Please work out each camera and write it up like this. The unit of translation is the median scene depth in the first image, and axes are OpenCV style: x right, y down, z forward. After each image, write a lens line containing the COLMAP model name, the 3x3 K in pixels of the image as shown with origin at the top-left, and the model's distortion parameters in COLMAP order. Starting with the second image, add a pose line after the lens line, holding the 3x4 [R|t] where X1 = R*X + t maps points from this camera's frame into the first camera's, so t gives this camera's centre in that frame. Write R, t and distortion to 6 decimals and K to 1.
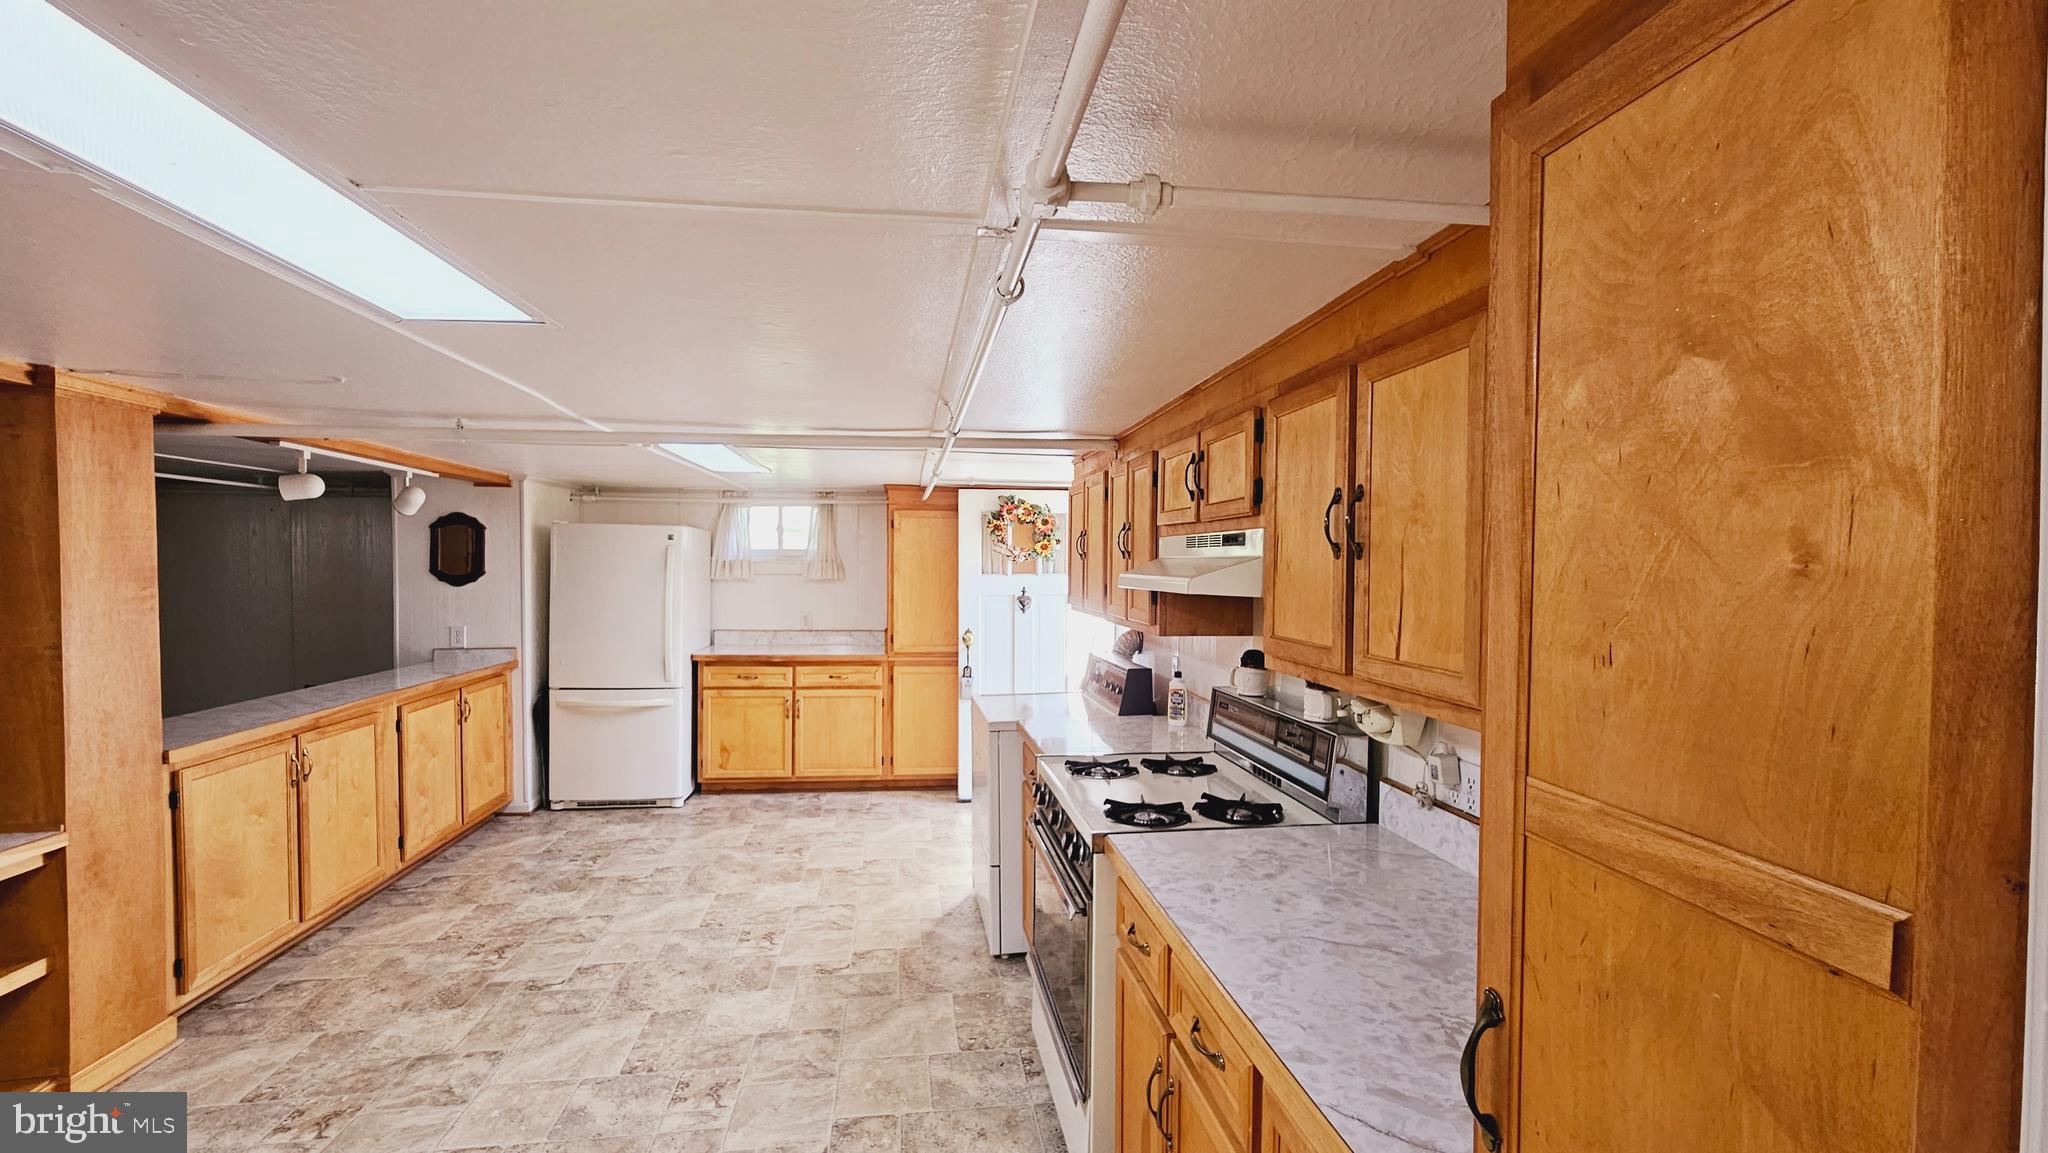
lens RADIAL K [[847.4, 0, 1015.9], [0, 847.4, 585.0], [0, 0, 1]] dist [-0.001430, 0.000180]
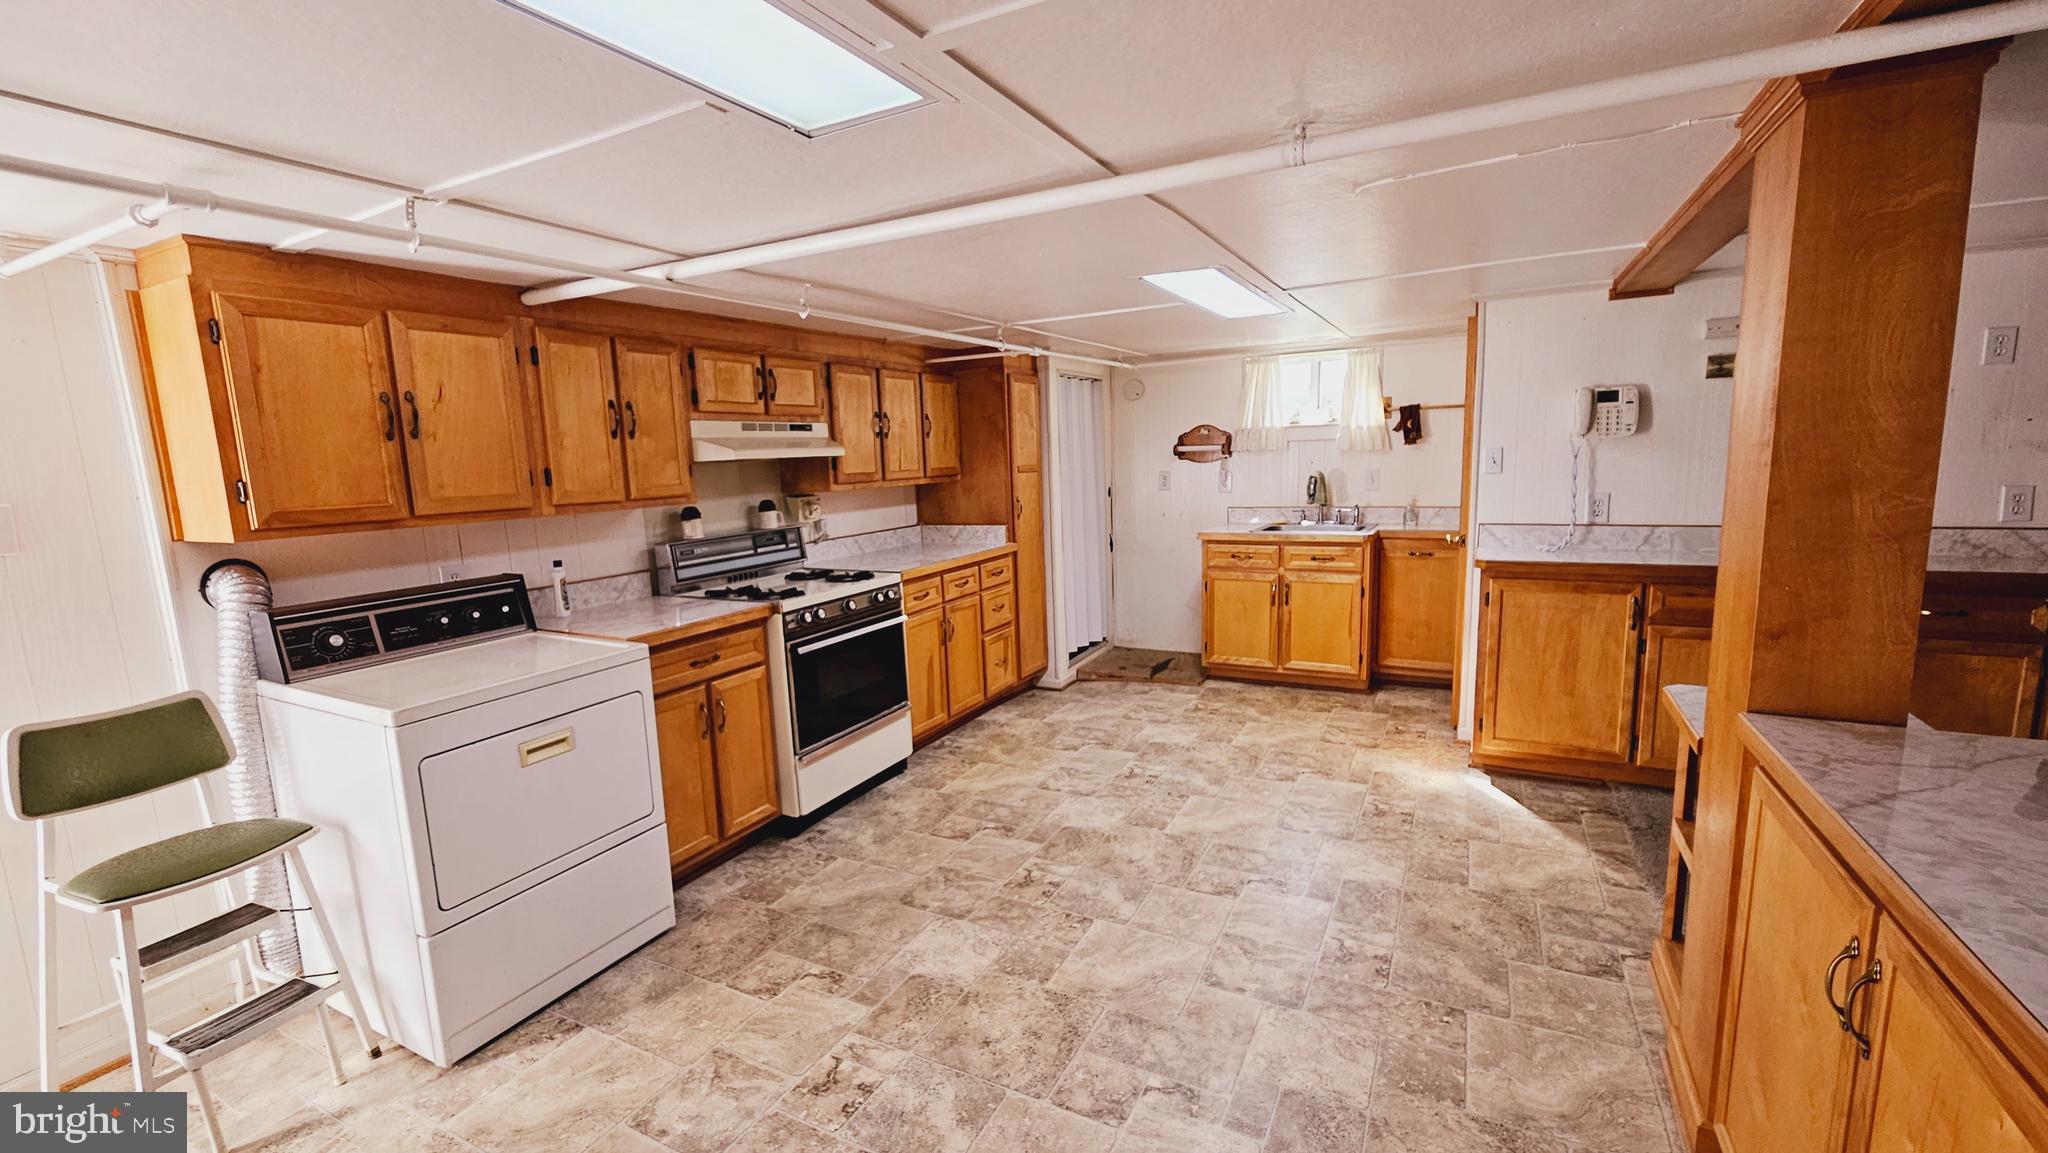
lens RADIAL K [[839.6, 0, 1016.6], [0, 839.6, 577.9], [0, 0, 1]] dist [-0.000926, -0.000011]
pose [[-0.810083, -0.062234, 0.583002, -0.464487], [0.048658, 0.983785, 0.172626, -0.009593], [-0.584292, 0.168209, -0.793920, 0.866645]]
